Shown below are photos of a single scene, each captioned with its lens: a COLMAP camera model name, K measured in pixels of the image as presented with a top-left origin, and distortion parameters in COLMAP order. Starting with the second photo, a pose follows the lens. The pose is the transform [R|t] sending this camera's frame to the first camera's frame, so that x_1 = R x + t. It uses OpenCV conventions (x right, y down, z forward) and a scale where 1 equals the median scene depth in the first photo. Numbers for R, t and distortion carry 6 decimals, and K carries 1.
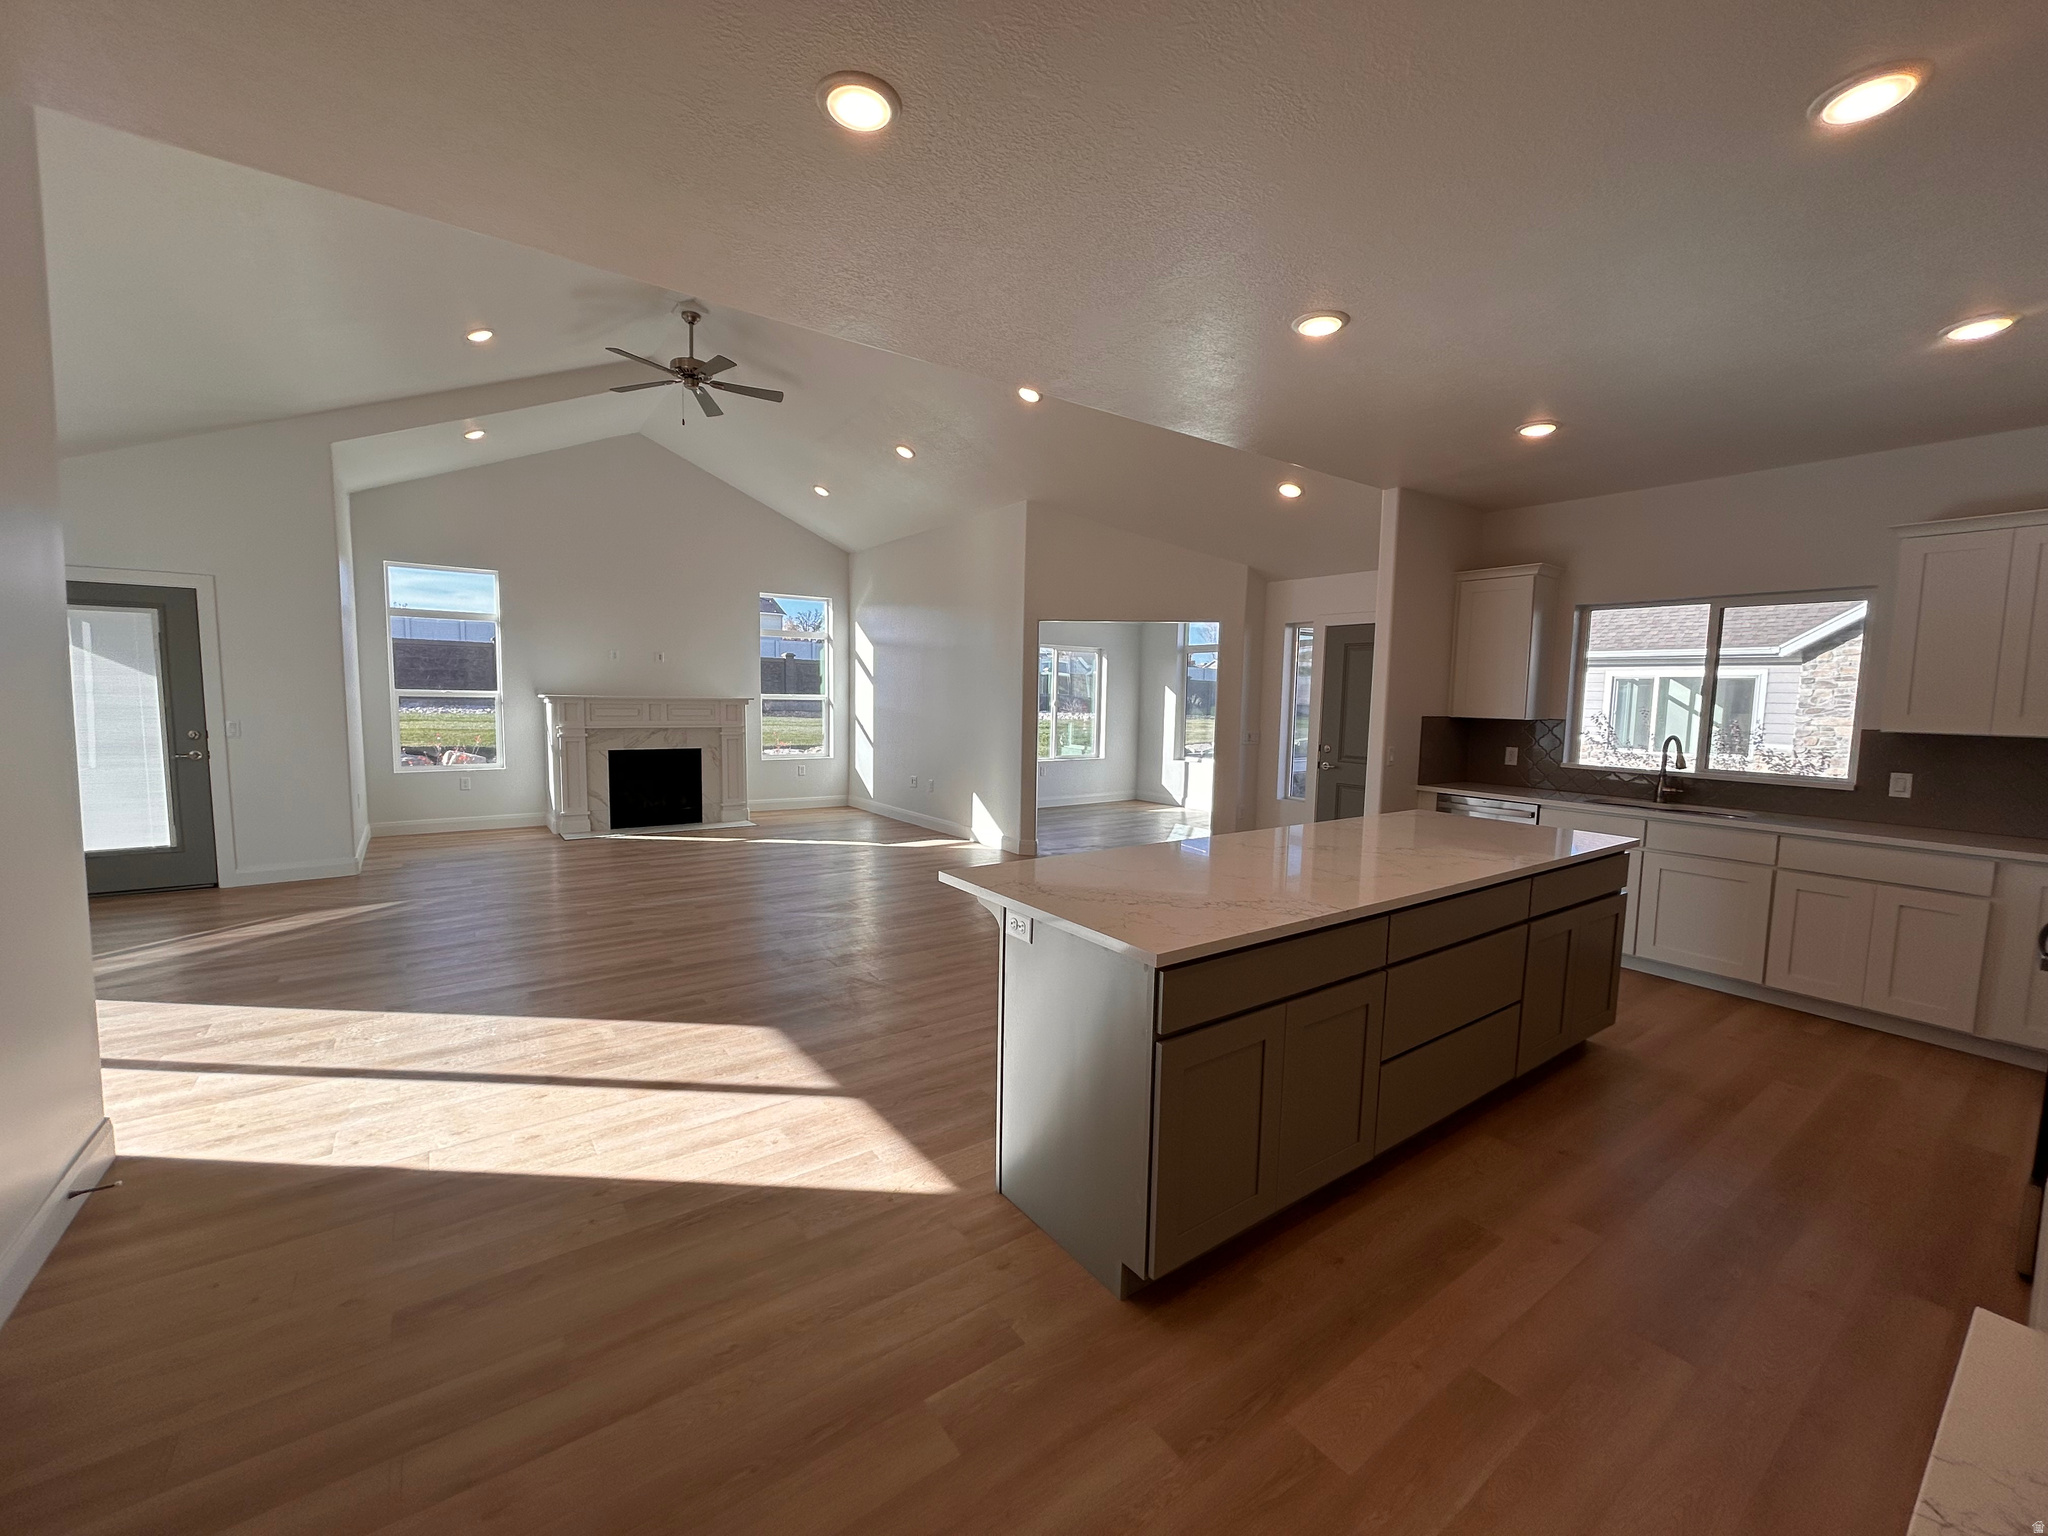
lens RADIAL K [[816.9, 0, 1024.0], [0, 816.9, 768.0], [0, 0, 1]] dist [-0.000905, -0.000091]
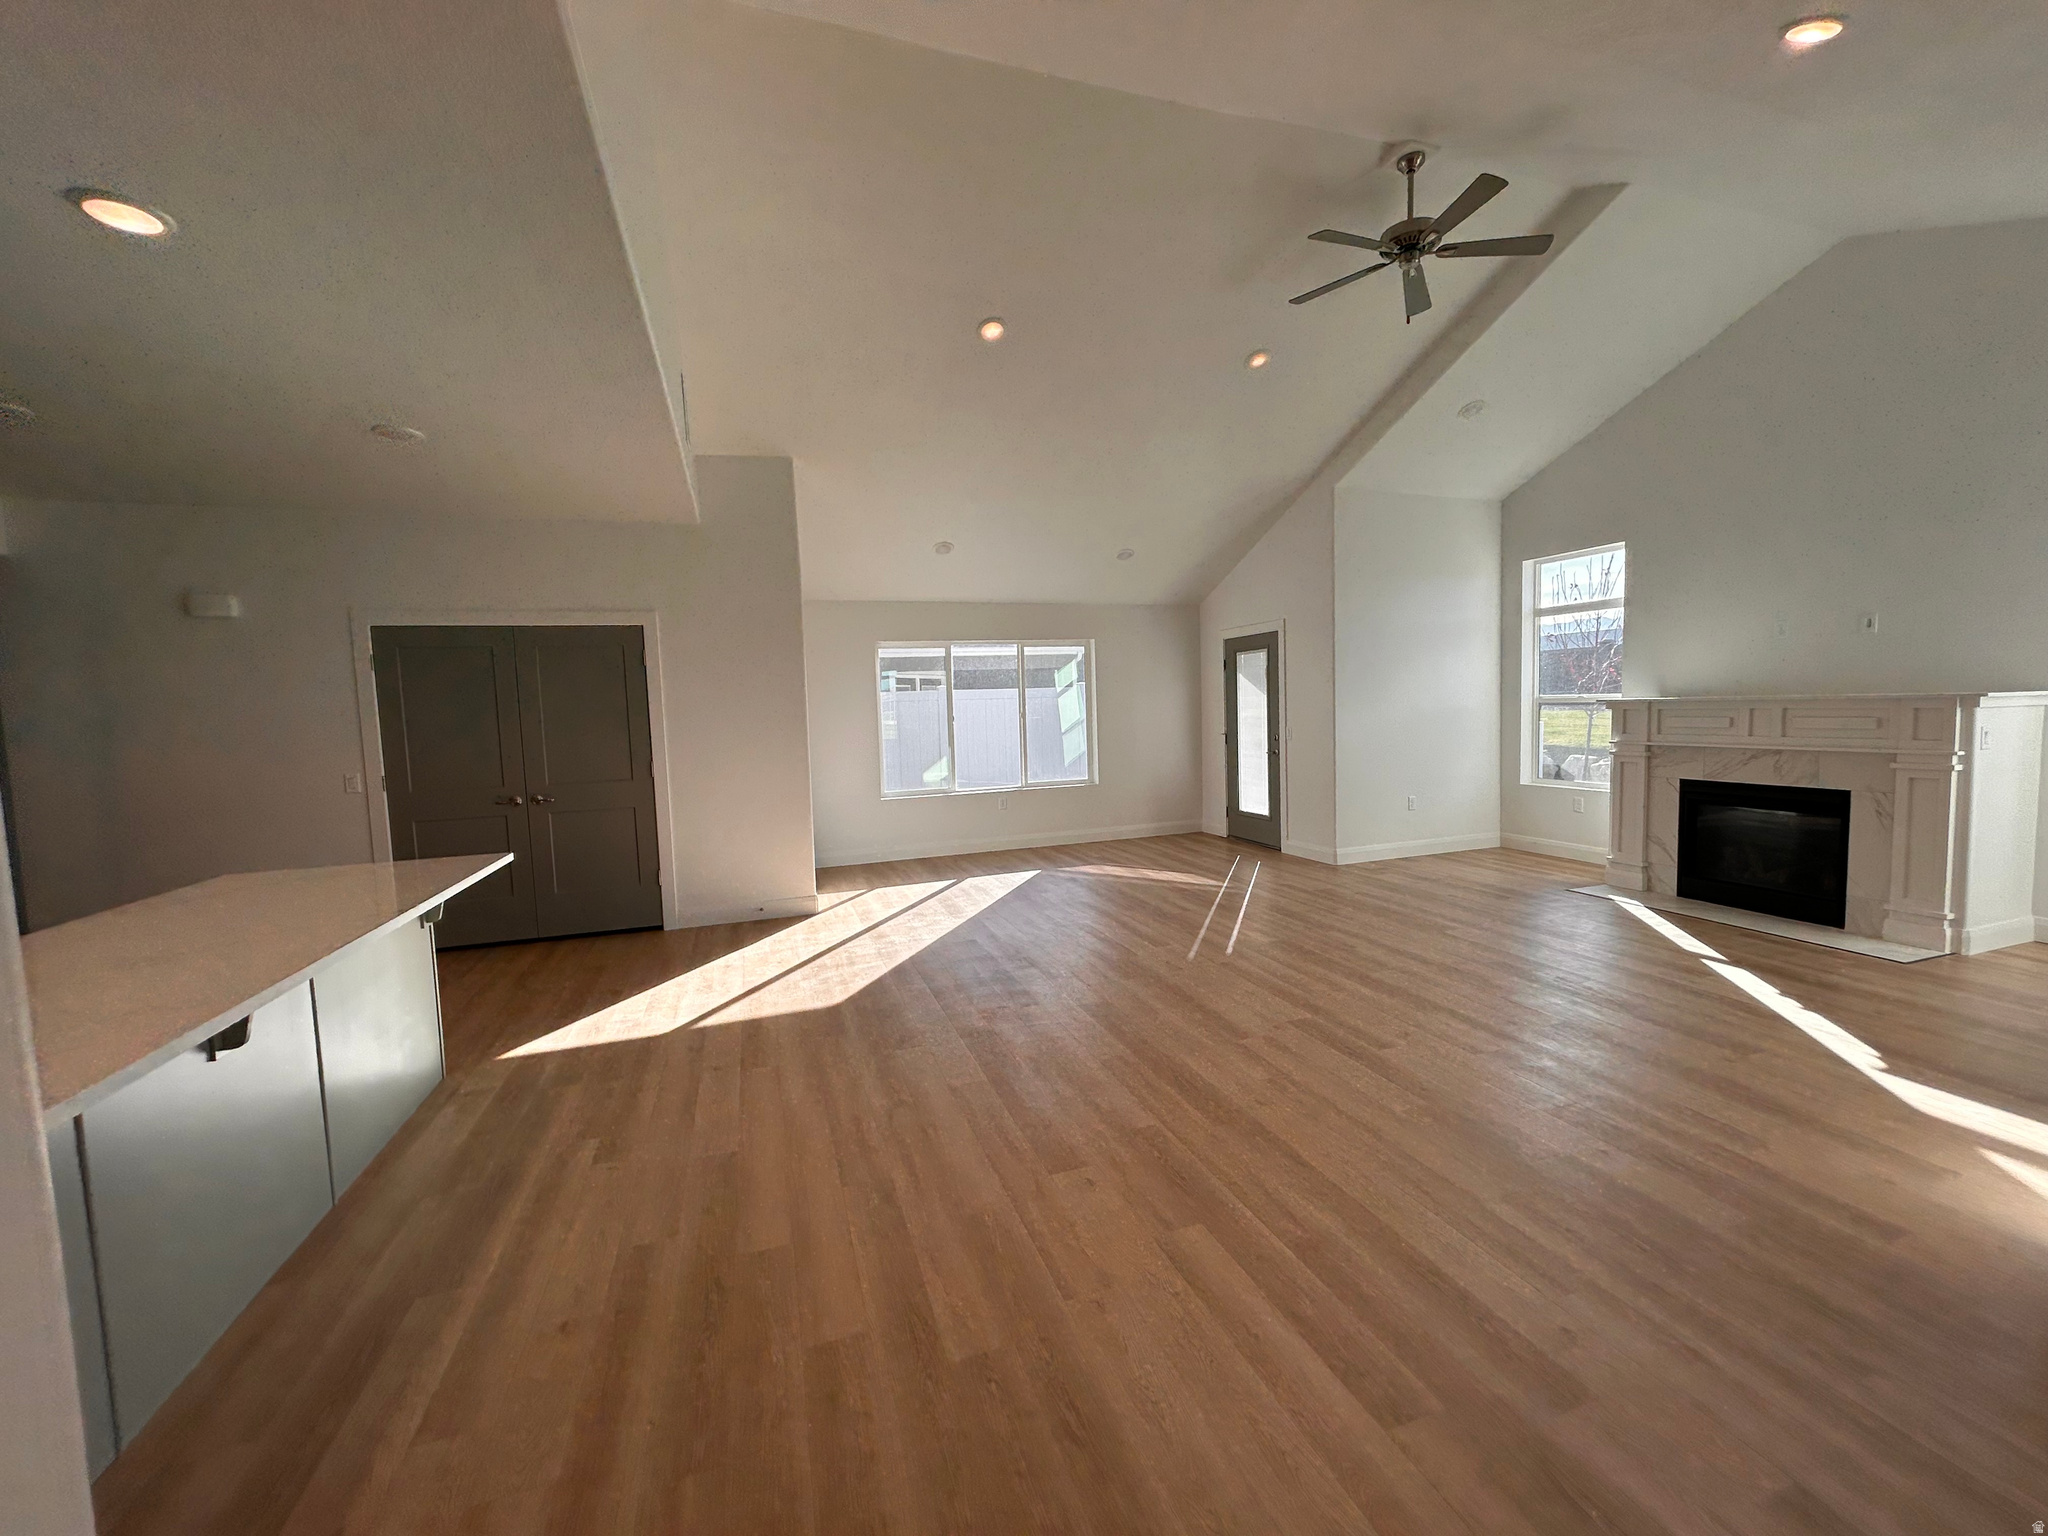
lens RADIAL K [[816.9, 0, 1024.0], [0, 816.9, 768.0], [0, 0, 1]] dist [-0.000905, -0.000091]
pose [[-0.268844, 0.063258, -0.961104, 0.299559], [-0.063932, 0.994469, 0.083337, -0.054188], [0.961060, 0.083850, -0.263313, 0.680823]]
